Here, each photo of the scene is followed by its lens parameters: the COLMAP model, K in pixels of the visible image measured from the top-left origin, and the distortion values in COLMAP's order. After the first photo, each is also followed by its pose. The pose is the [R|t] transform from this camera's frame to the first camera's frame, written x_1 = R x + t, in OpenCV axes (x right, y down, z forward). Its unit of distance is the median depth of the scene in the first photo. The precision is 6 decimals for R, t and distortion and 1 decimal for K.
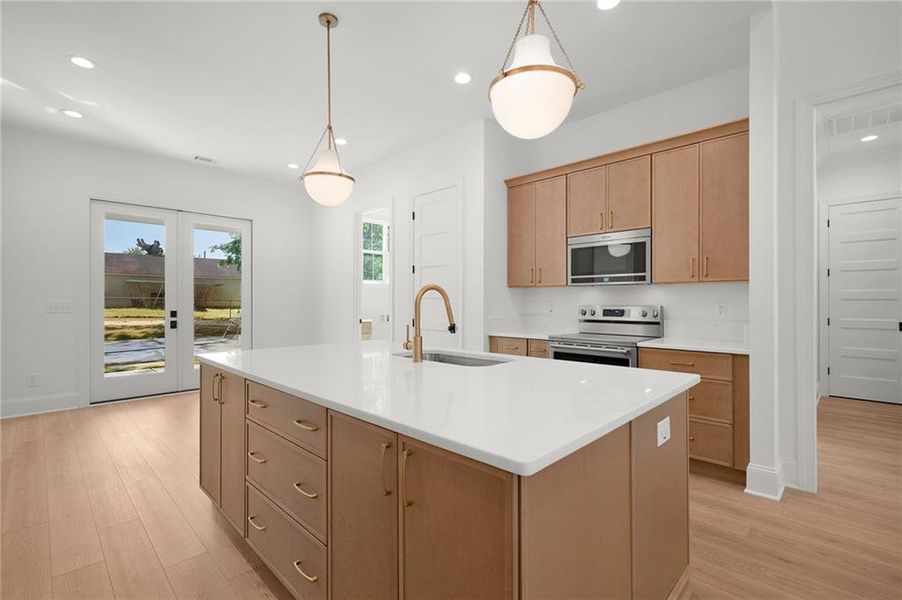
lens RADIAL K [[413.7, 0, 452.5], [0, 413.7, 298.1], [0, 0, 1]] dist [-0.000196, -0.000595]
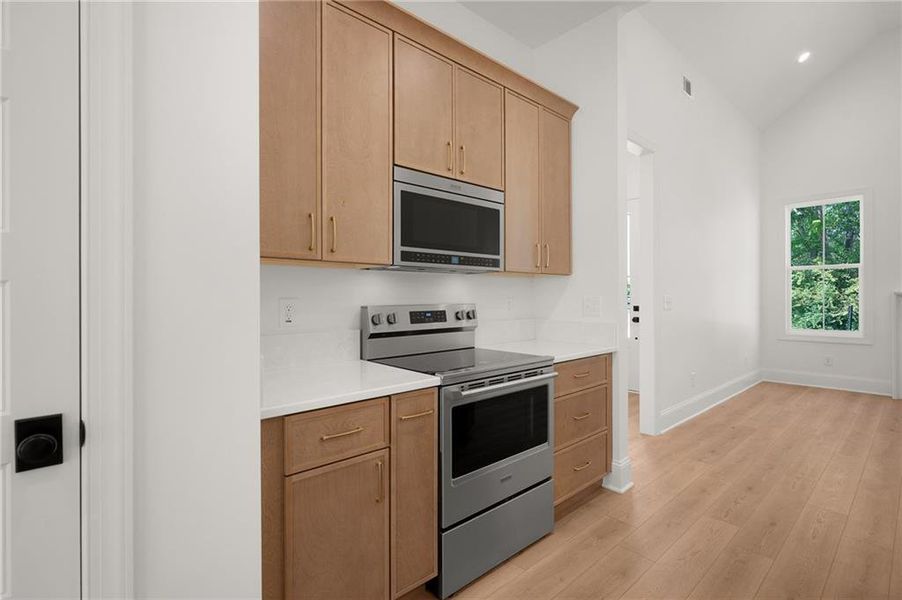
lens RADIAL K [[413.7, 0, 452.5], [0, 413.7, 298.1], [0, 0, 1]] dist [-0.000196, -0.000595]
pose [[0.074109, -0.004209, 0.997241, -0.209257], [-0.003158, 0.999985, 0.004456, 0.006080], [-0.997245, -0.003479, 0.074095, 0.960154]]
